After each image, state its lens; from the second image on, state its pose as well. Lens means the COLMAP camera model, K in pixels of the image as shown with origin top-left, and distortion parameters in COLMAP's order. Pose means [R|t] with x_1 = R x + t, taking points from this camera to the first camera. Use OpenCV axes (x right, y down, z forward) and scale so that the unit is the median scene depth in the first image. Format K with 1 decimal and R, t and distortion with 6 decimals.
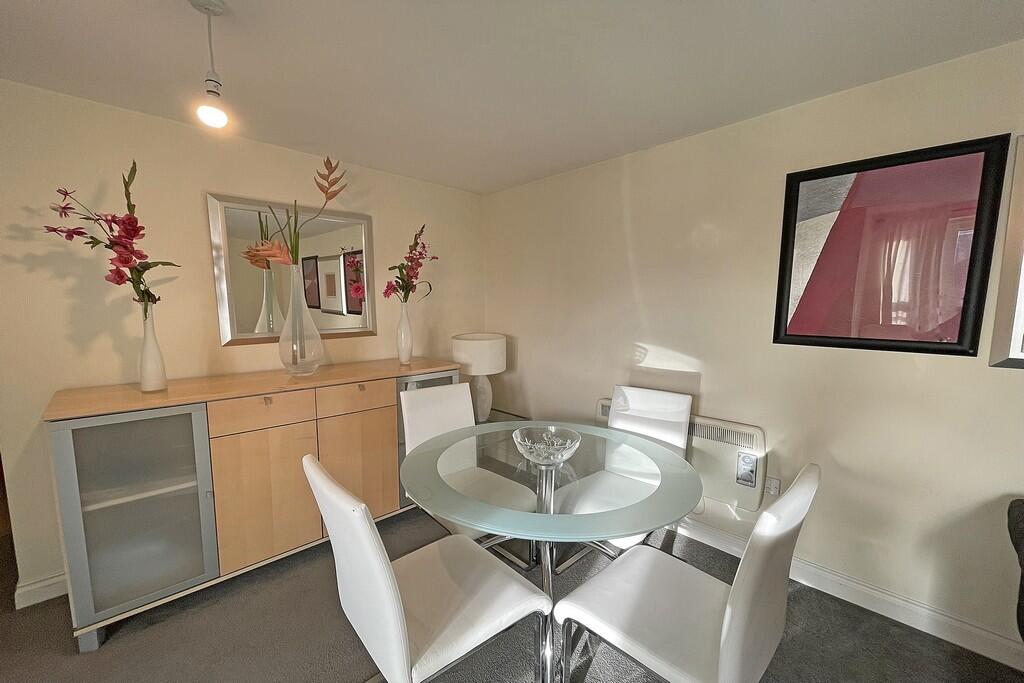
lens RADIAL K [[414.7, 0, 508.3], [0, 414.7, 349.5], [0, 0, 1]] dist [-0.001079, -0.000168]
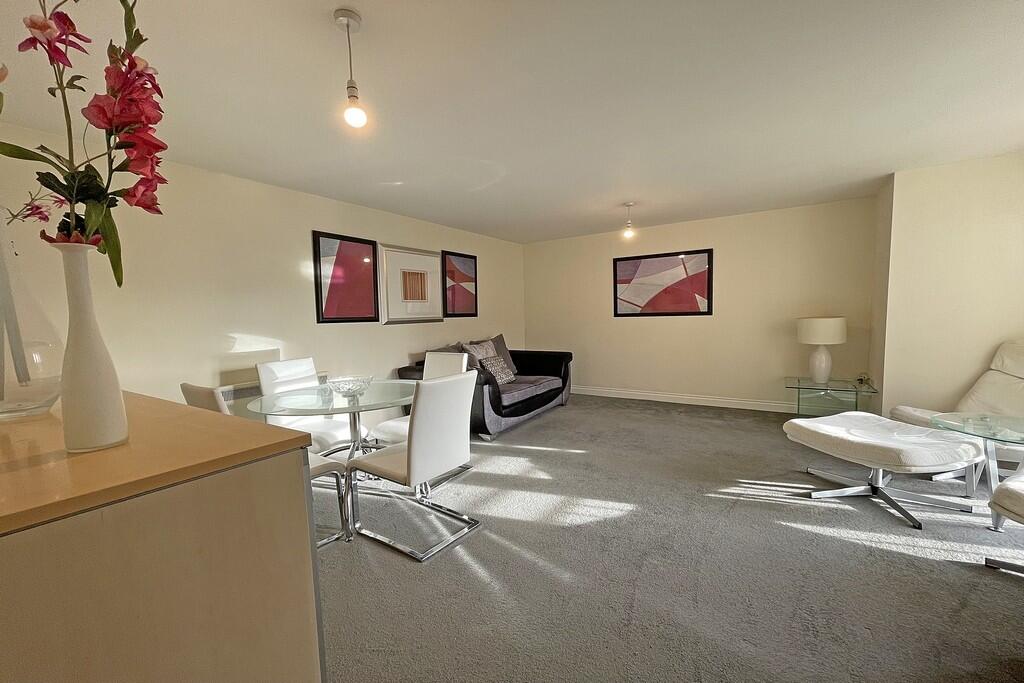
lens RADIAL K [[414.7, 0, 508.3], [0, 414.7, 349.5], [0, 0, 1]] dist [-0.001079, -0.000168]
pose [[-0.225446, -0.079442, 0.971011, -1.295045], [0.140597, 0.983584, 0.113114, 0.008470], [-0.964057, 0.162022, -0.210575, 0.613451]]
